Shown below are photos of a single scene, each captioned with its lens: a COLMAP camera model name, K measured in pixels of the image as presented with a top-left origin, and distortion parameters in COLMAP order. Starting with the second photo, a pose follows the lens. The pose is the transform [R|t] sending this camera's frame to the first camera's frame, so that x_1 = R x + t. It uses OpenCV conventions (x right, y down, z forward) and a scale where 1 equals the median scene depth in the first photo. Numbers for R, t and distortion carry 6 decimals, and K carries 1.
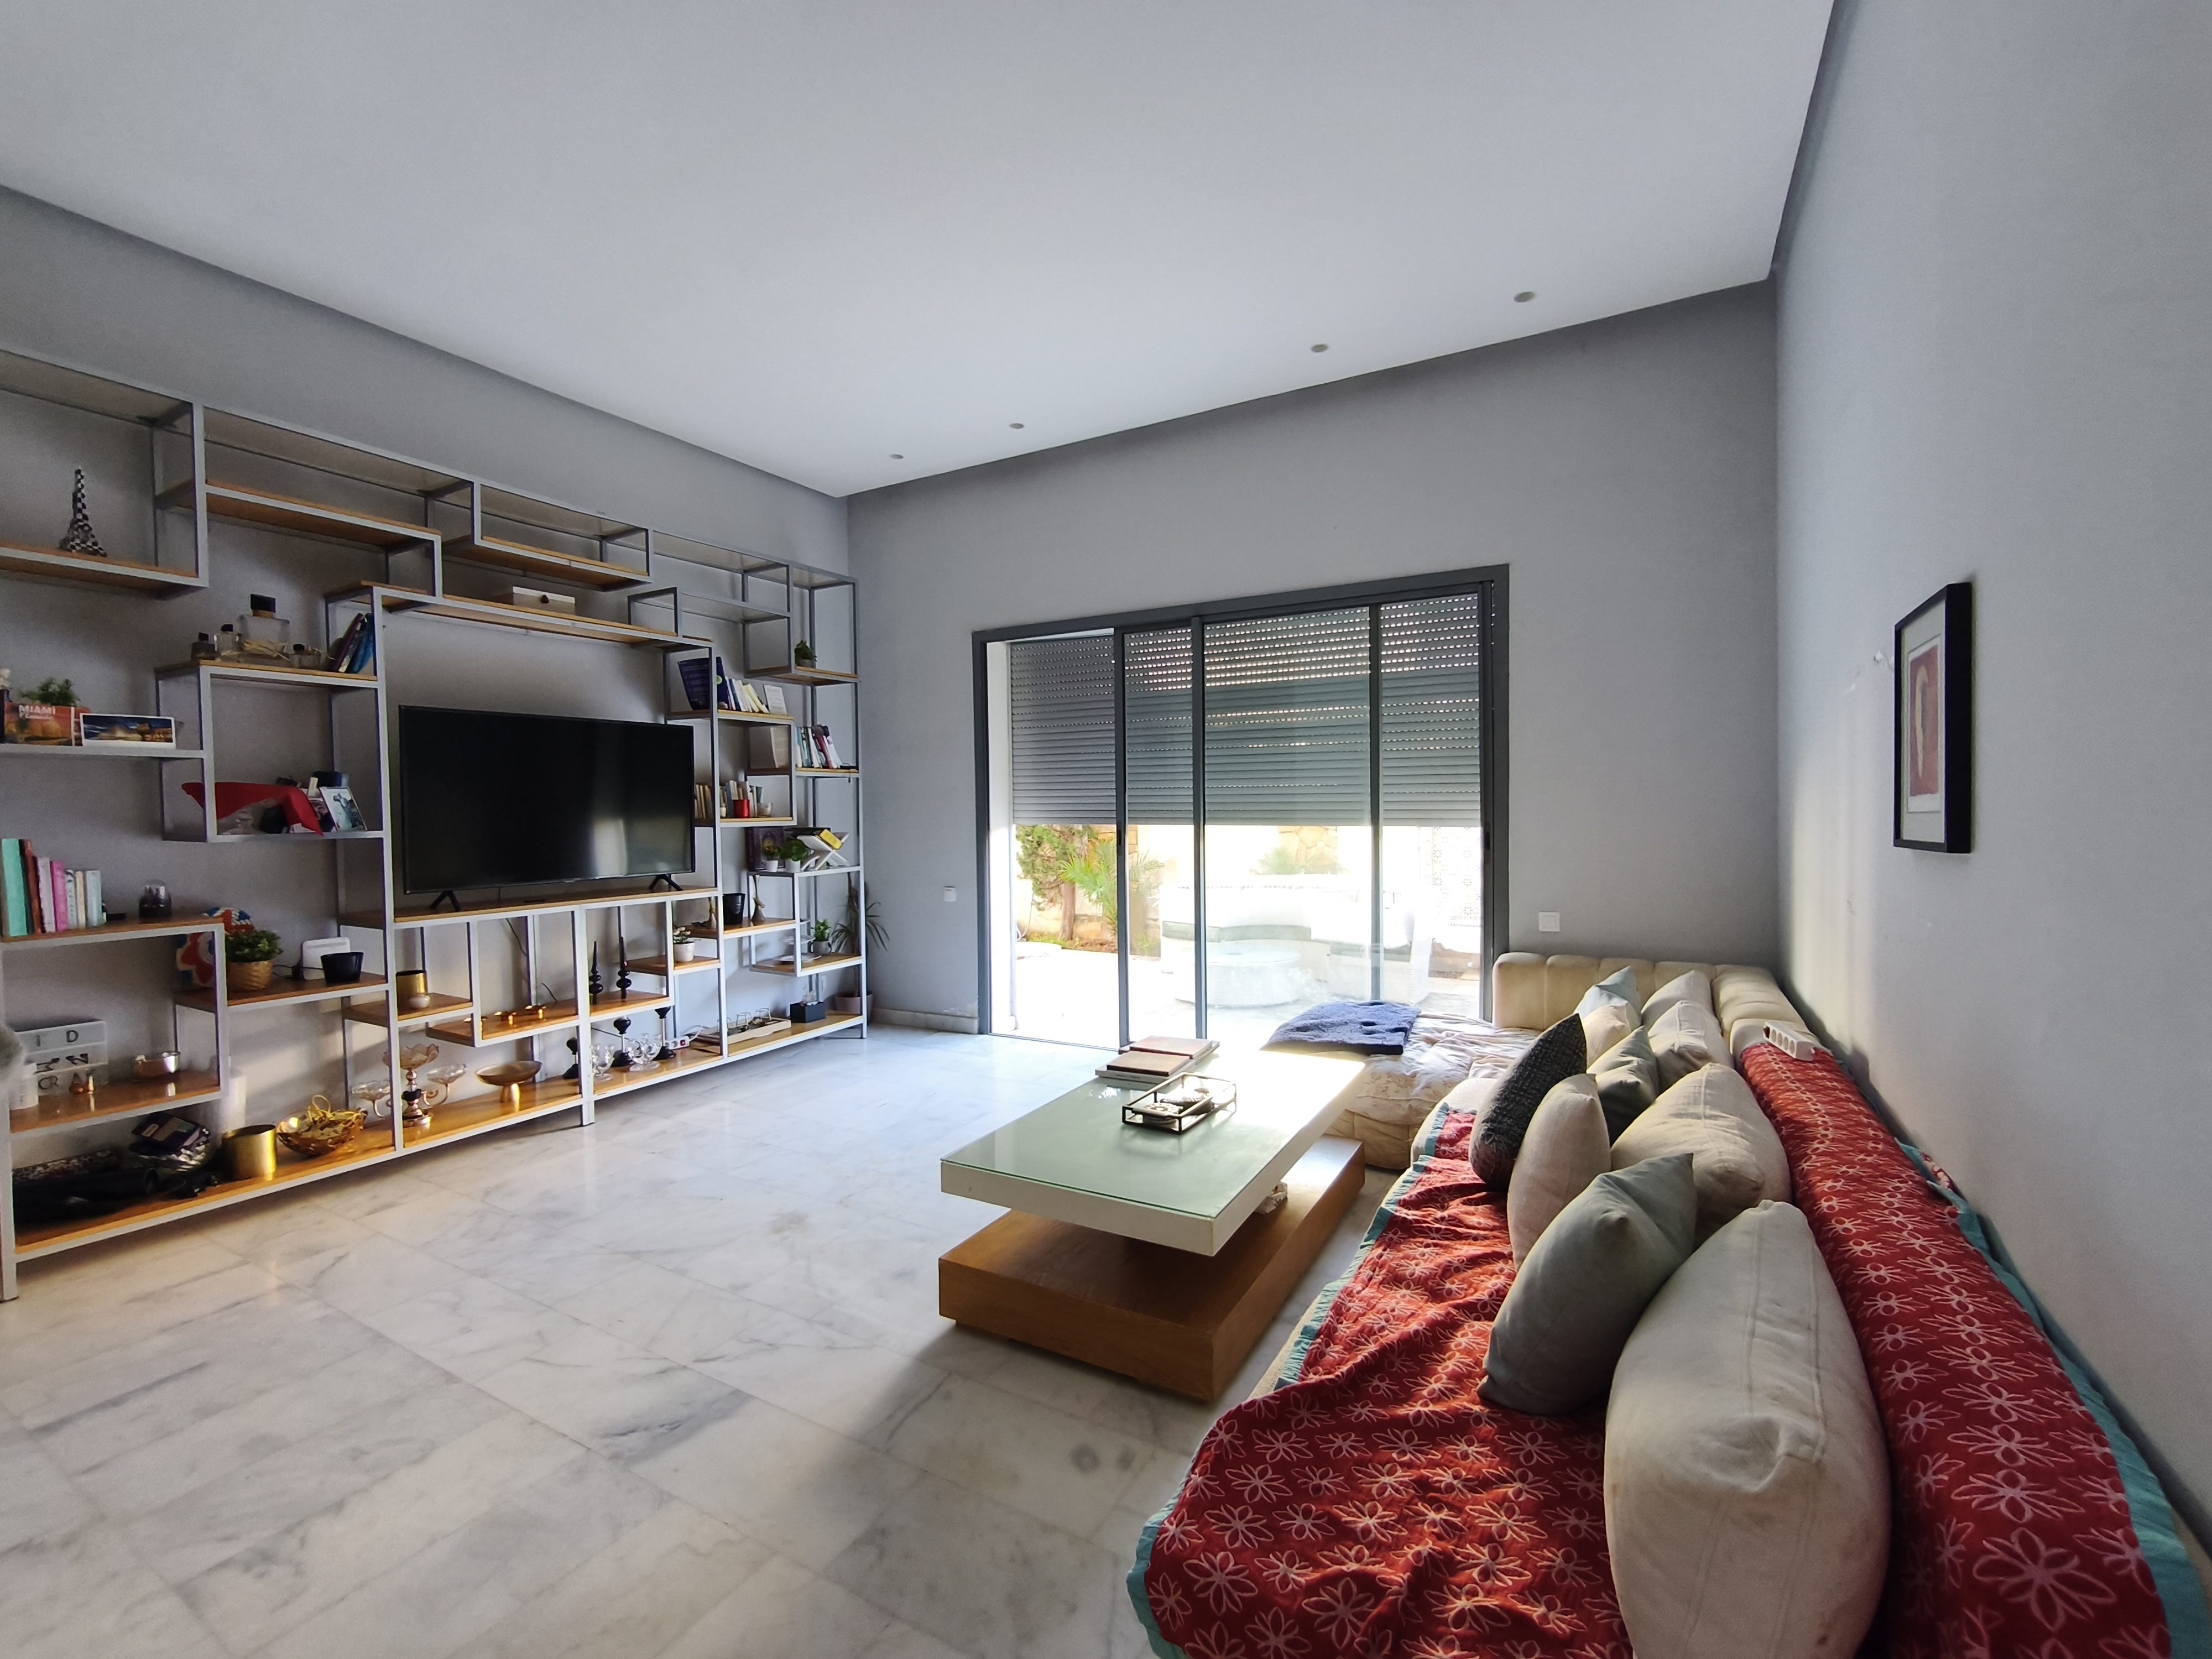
lens RADIAL K [[931.7, 0, 1116.6], [0, 931.7, 831.4], [0, 0, 1]] dist [-0.009215, -0.000194]
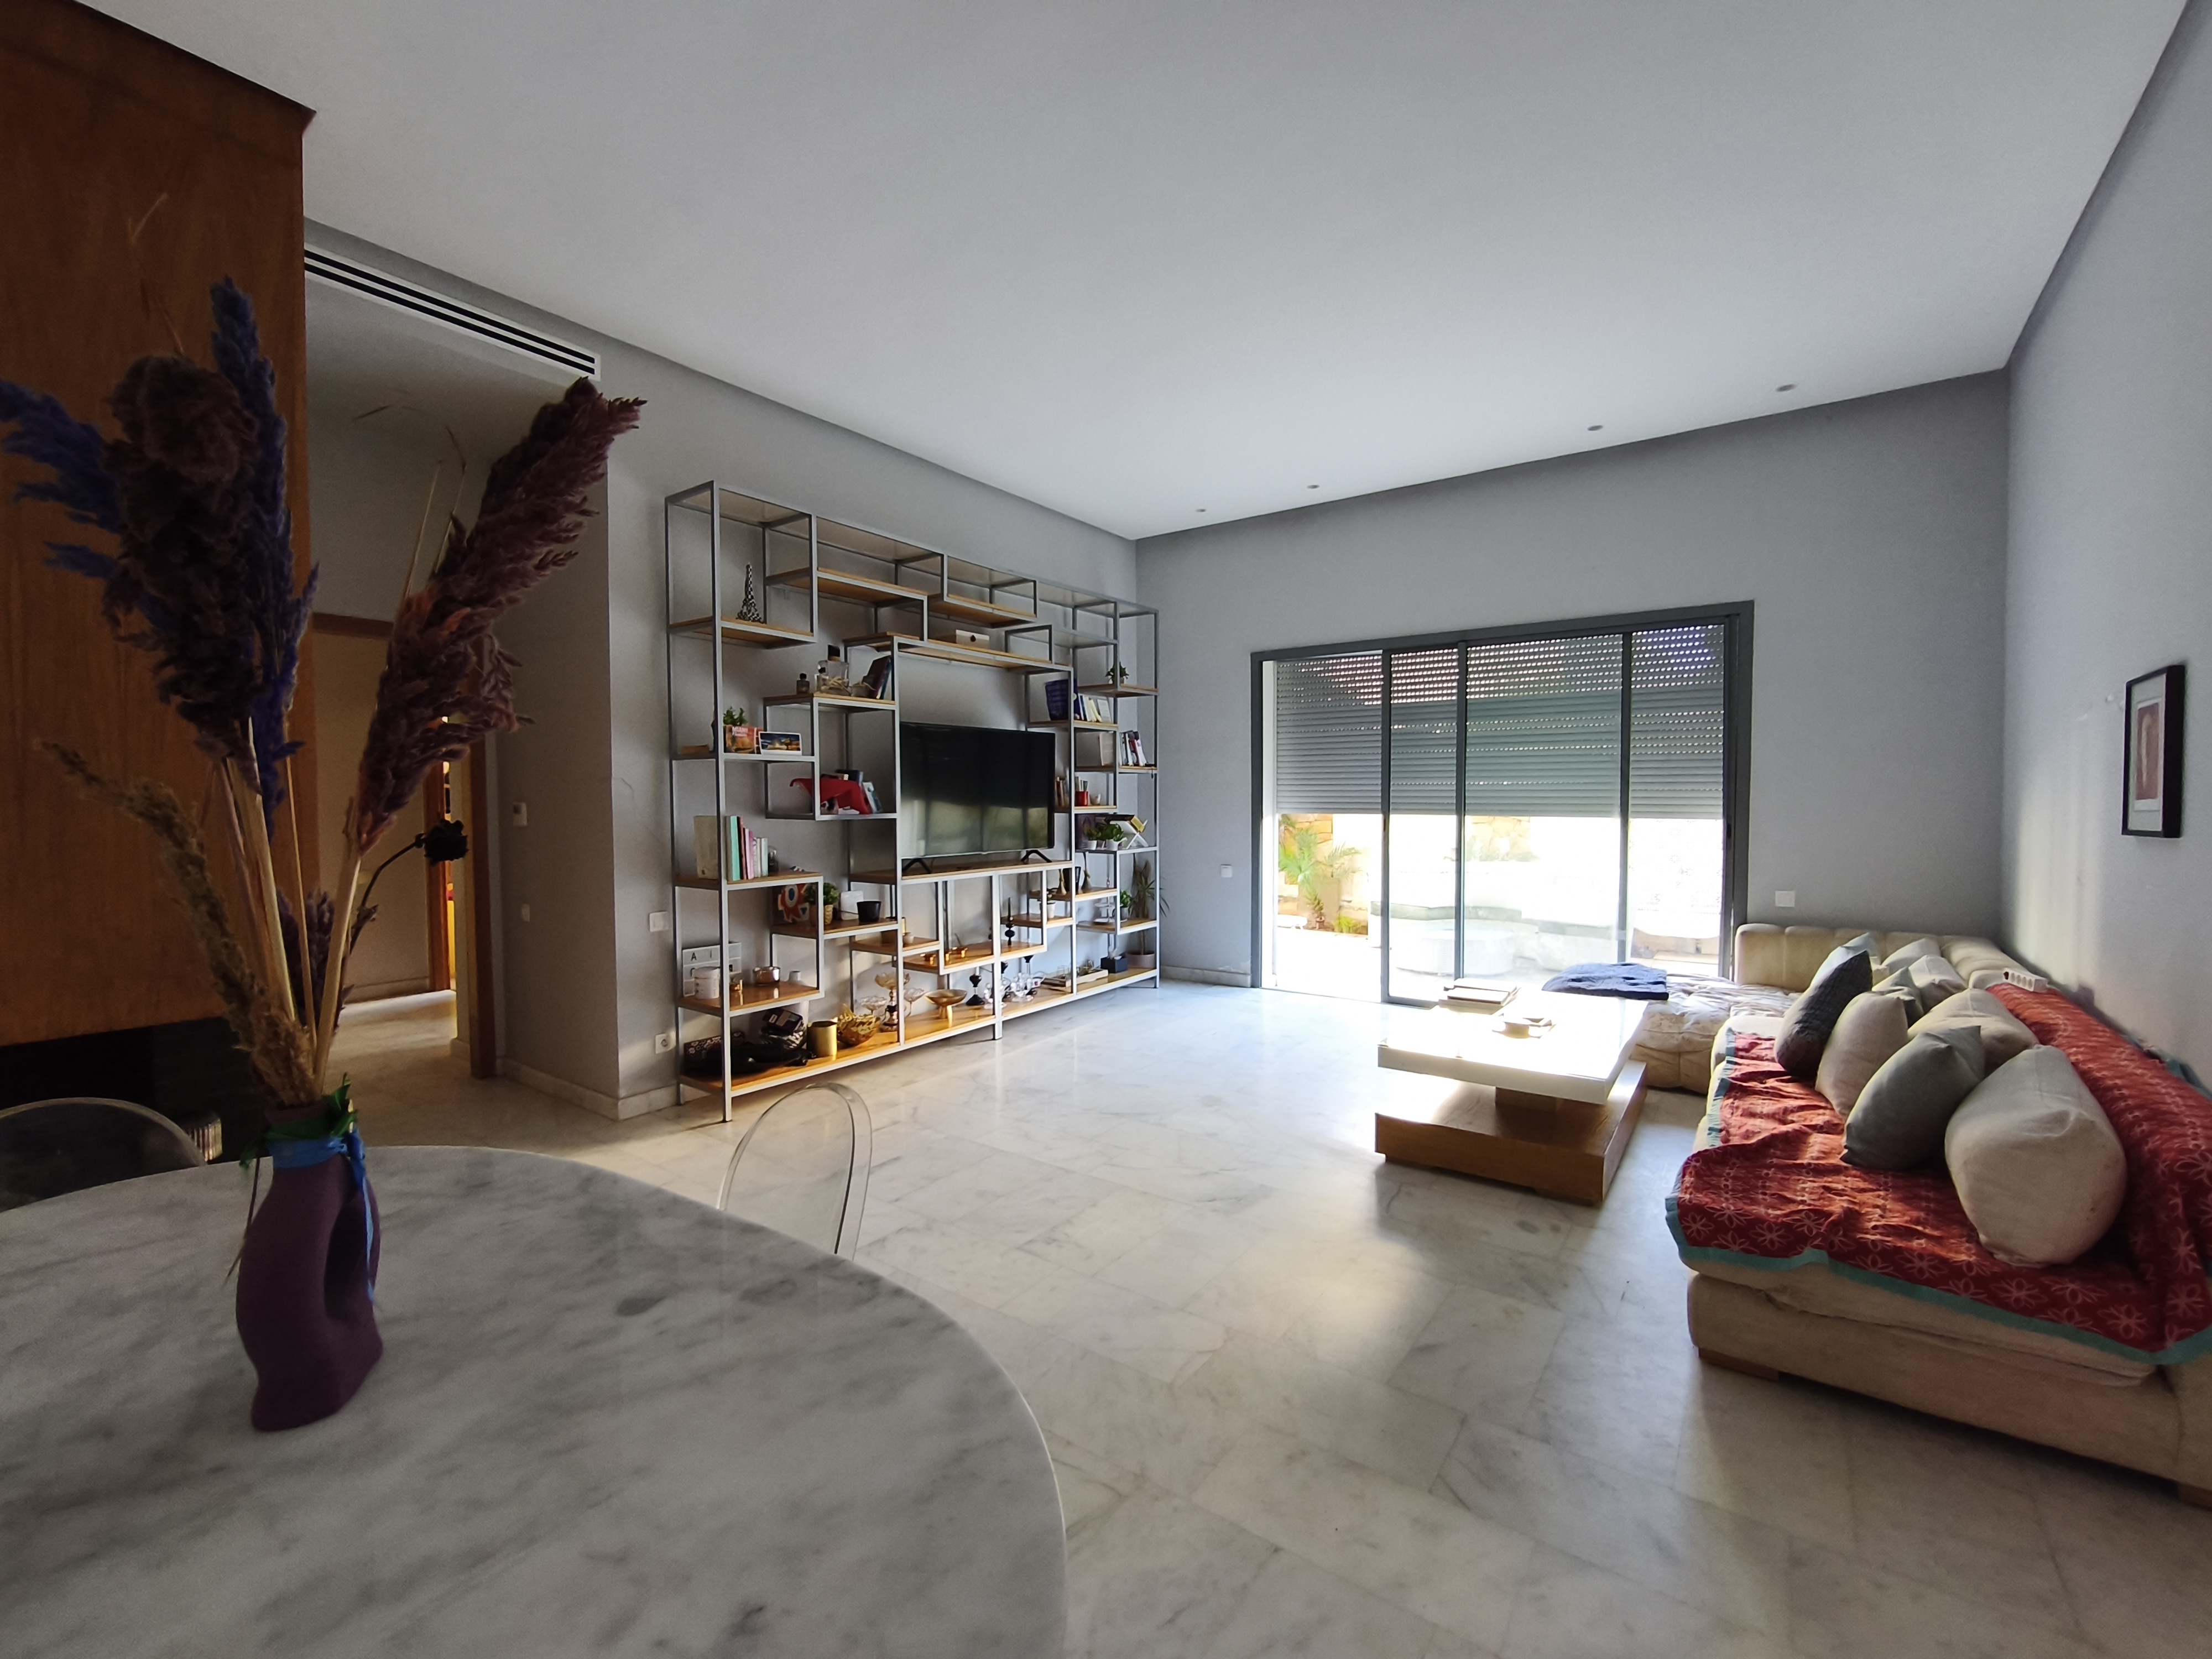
lens RADIAL K [[931.7, 0, 1109.2], [0, 931.7, 835.0], [0, 0, 1]] dist [-0.009215, -0.000194]
pose [[0.993416, 0.012574, -0.113874, -0.310121], [-0.010923, 0.999826, 0.015119, 0.006947], [0.114044, -0.013776, 0.993380, -0.333966]]
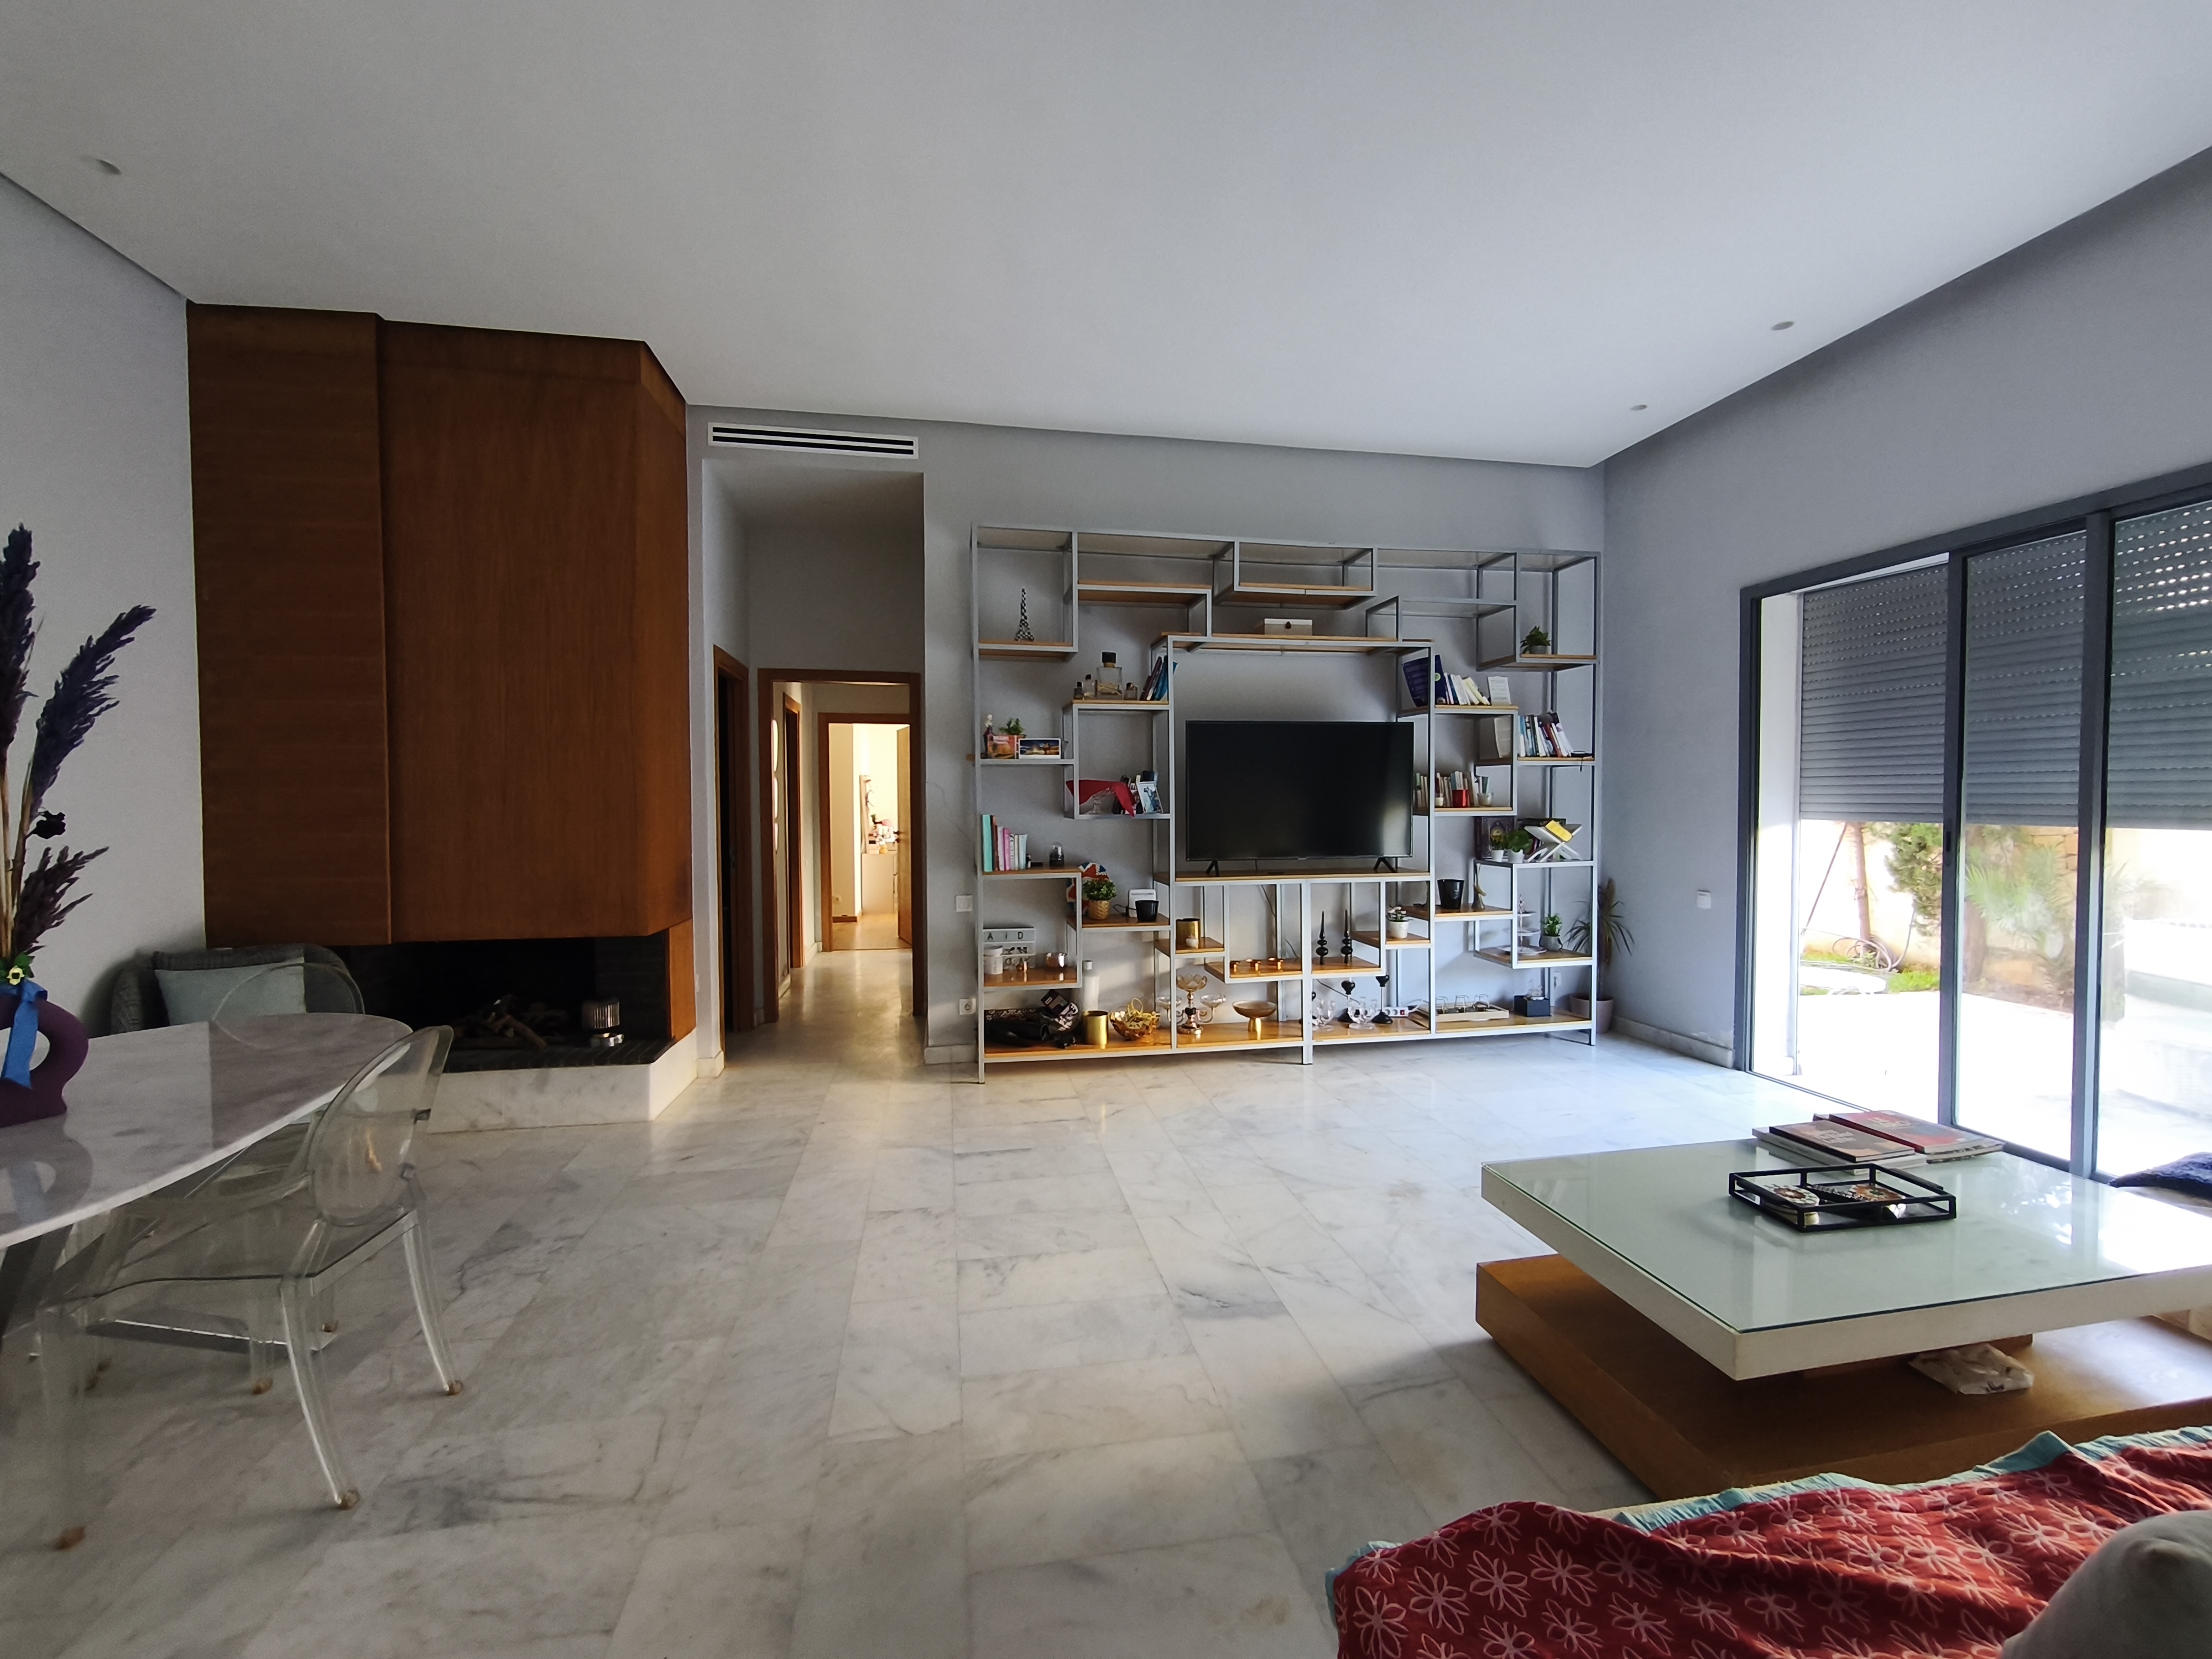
lens RADIAL K [[931.7, 0, 1119.7], [0, 931.7, 830.0], [0, 0, 1]] dist [-0.009215, -0.000194]
pose [[0.639120, 0.032315, -0.768428, 0.211269], [-0.022787, 0.999474, 0.023079, -0.006583], [0.768770, 0.002760, 0.639520, 0.062042]]
